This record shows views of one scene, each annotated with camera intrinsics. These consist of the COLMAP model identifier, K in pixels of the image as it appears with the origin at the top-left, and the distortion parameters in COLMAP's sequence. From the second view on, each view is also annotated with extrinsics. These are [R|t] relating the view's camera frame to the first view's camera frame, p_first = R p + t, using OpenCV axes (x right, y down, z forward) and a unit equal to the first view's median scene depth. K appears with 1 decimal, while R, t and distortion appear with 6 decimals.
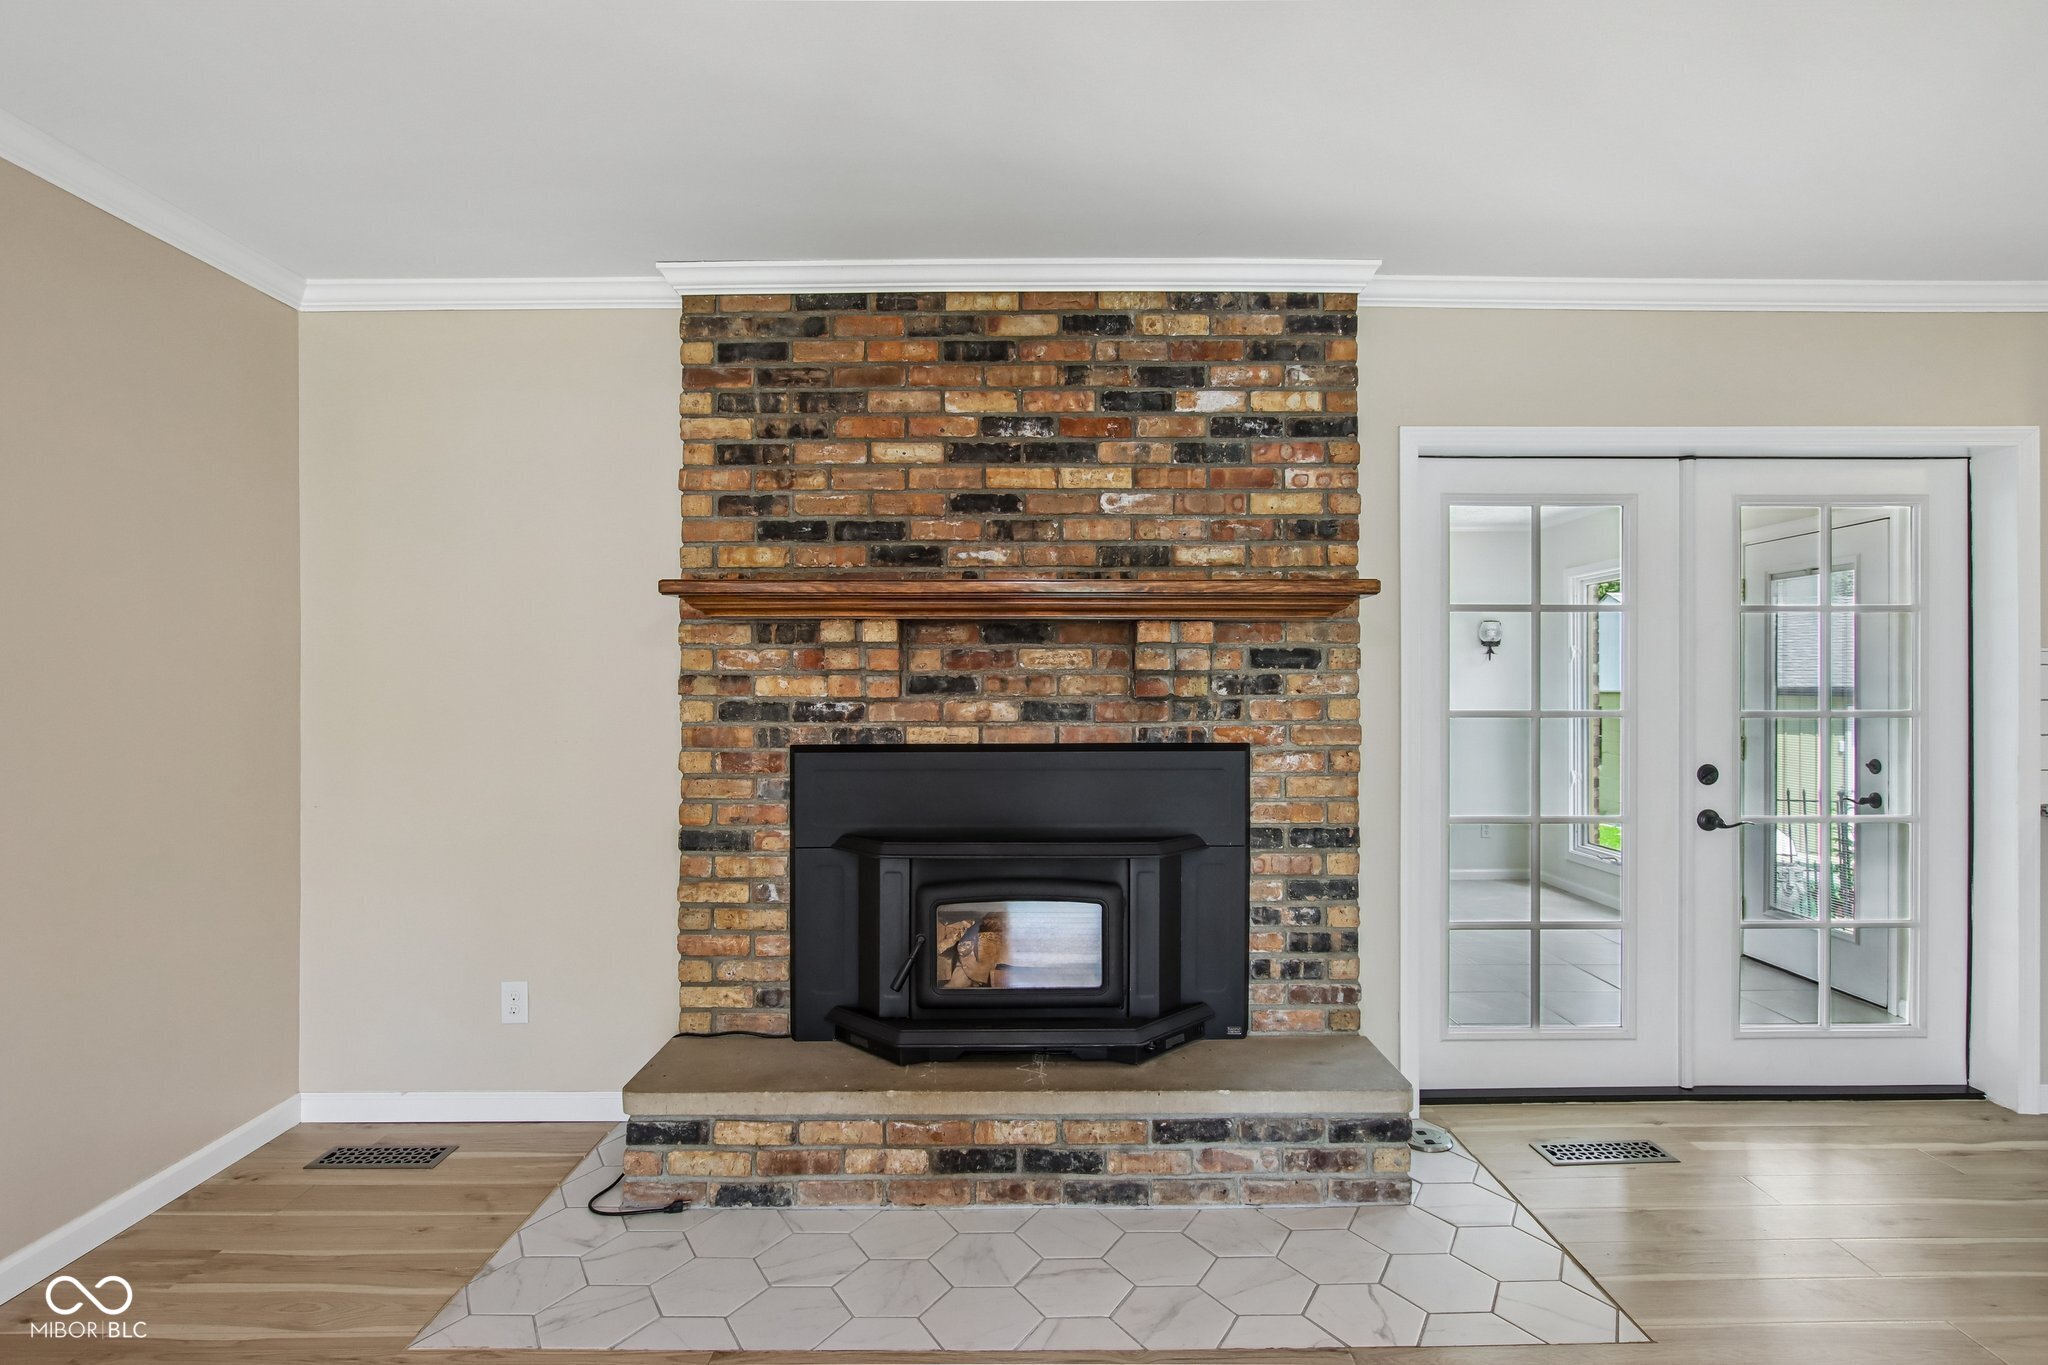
lens RADIAL K [[1062.6, 0, 1022.9], [0, 1062.6, 697.6], [0, 0, 1]] dist [-0.023092, 0.014419]
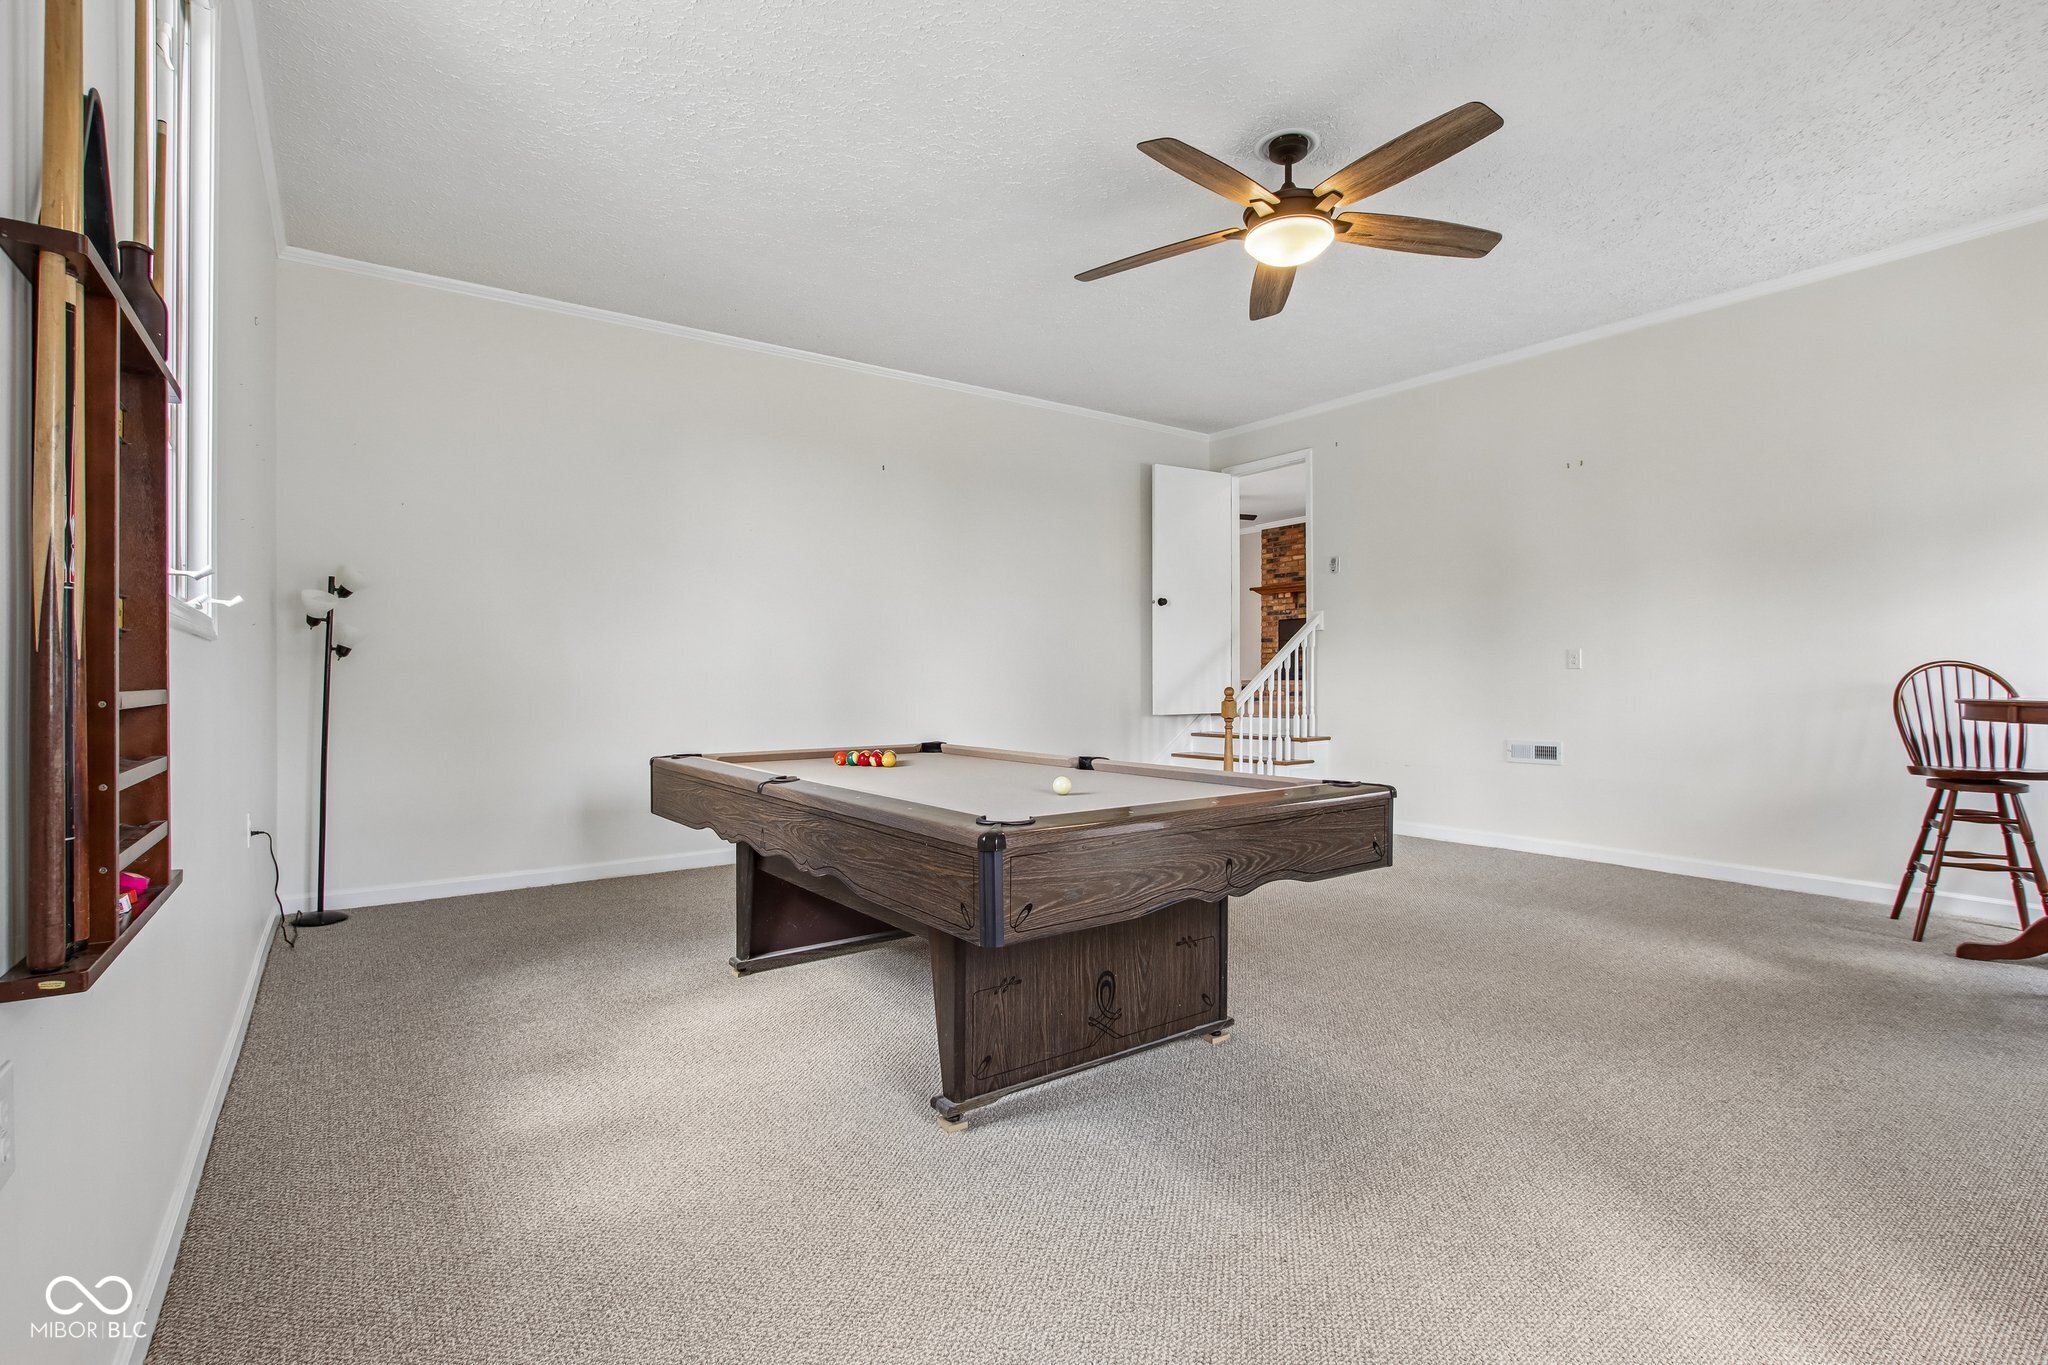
lens RADIAL K [[955.9, 0, 1027.8], [0, 955.9, 679.6], [0, 0, 1]] dist [-0.037166, 0.007280]
pose [[0.579499, 0.002043, -0.814971, 2.672907], [-0.000423, 0.999997, 0.002206, 0.309564], [0.814973, -0.000934, 0.579498, -2.468712]]
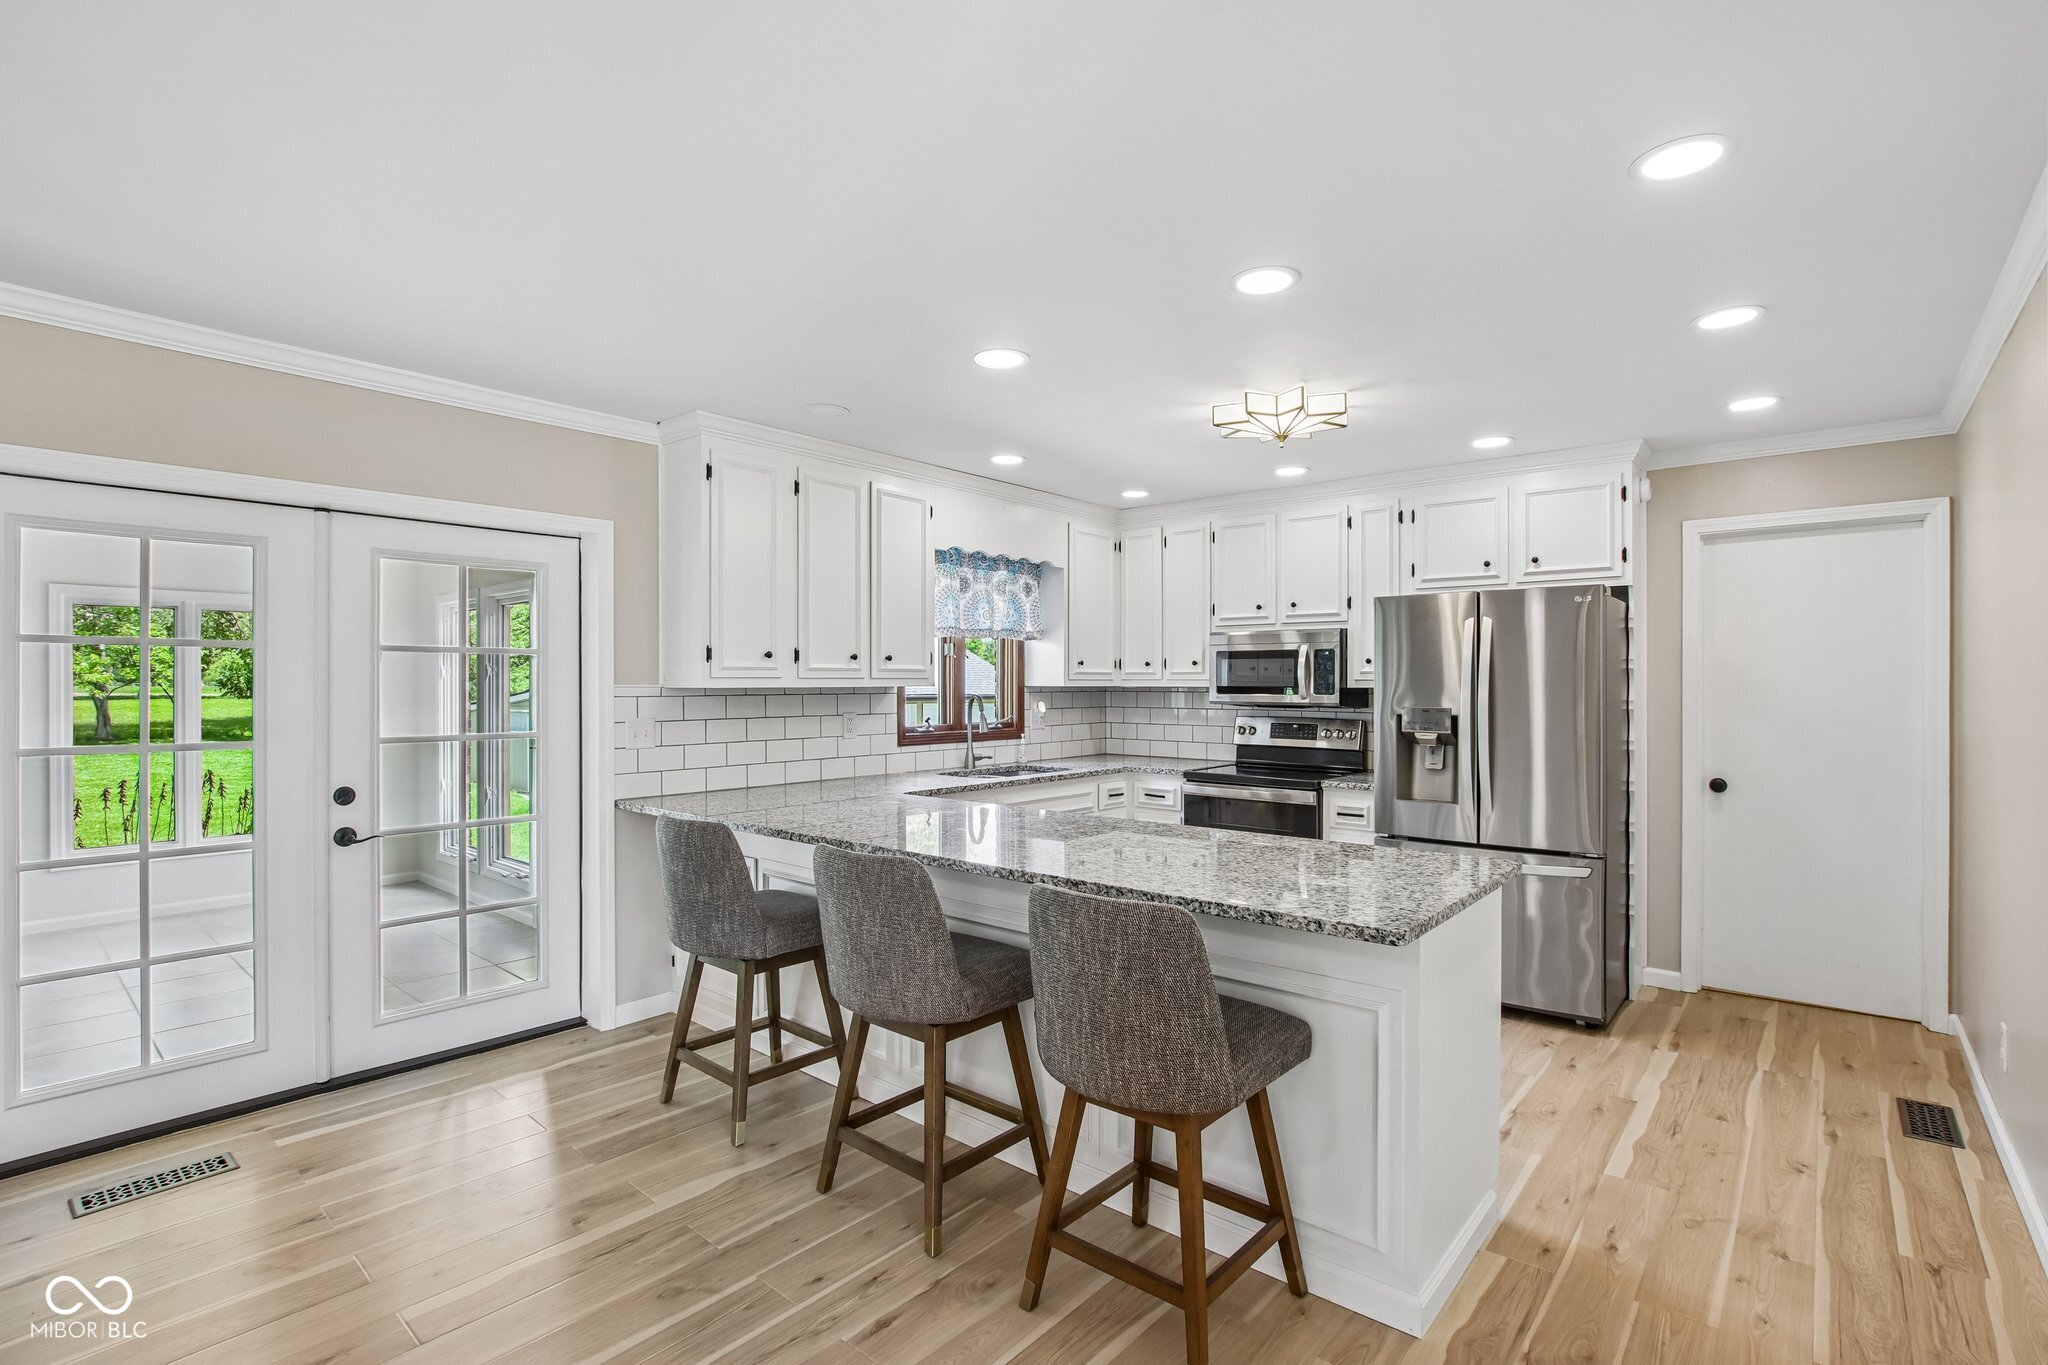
lens RADIAL K [[966.3, 0, 1022.1], [0, 966.3, 667.8], [0, 0, 1]] dist [-0.043615, 0.017559]
pose [[0.653906, 0.017607, 0.756371, 0.385516], [-0.001843, 0.999763, -0.021679, -0.044342], [-0.756574, 0.012782, 0.653783, -0.214827]]
